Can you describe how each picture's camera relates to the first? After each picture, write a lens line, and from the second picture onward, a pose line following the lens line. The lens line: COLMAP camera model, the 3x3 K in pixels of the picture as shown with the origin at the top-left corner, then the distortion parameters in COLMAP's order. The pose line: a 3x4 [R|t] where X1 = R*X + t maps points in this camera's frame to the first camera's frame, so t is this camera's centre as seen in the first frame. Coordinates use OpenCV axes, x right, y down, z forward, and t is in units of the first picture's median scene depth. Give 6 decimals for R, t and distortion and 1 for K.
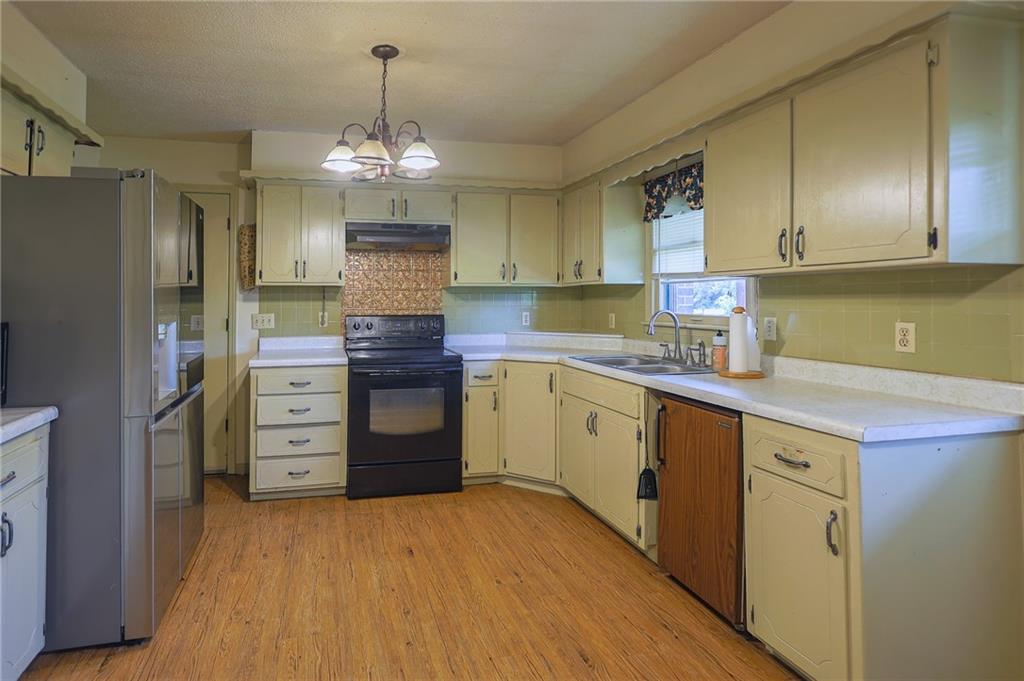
lens RADIAL K [[750.6, 0, 512.0], [0, 750.6, 340.5], [0, 0, 1]] dist [-0.000994, -0.000506]
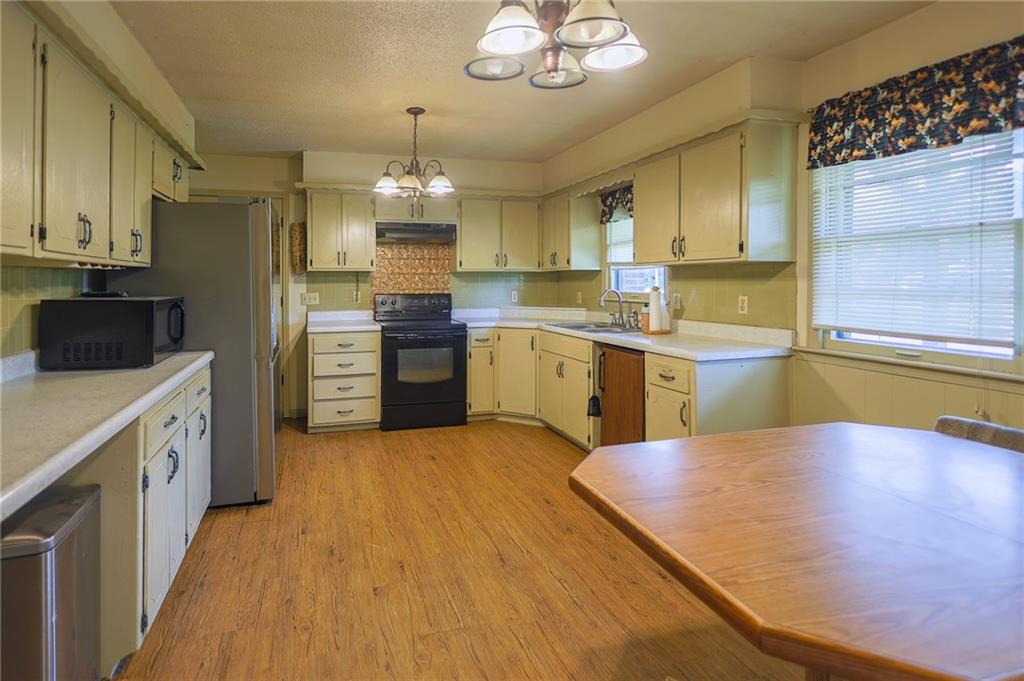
lens RADIAL K [[616.4, 0, 512.3], [0, 616.4, 358.0], [0, 0, 1]] dist [0.000888, 0.000205]
pose [[0.999910, -0.002625, 0.013160, 0.000882], [0.001714, 0.997629, 0.068803, 0.007865], [-0.013310, -0.068774, 0.997543, -0.150086]]
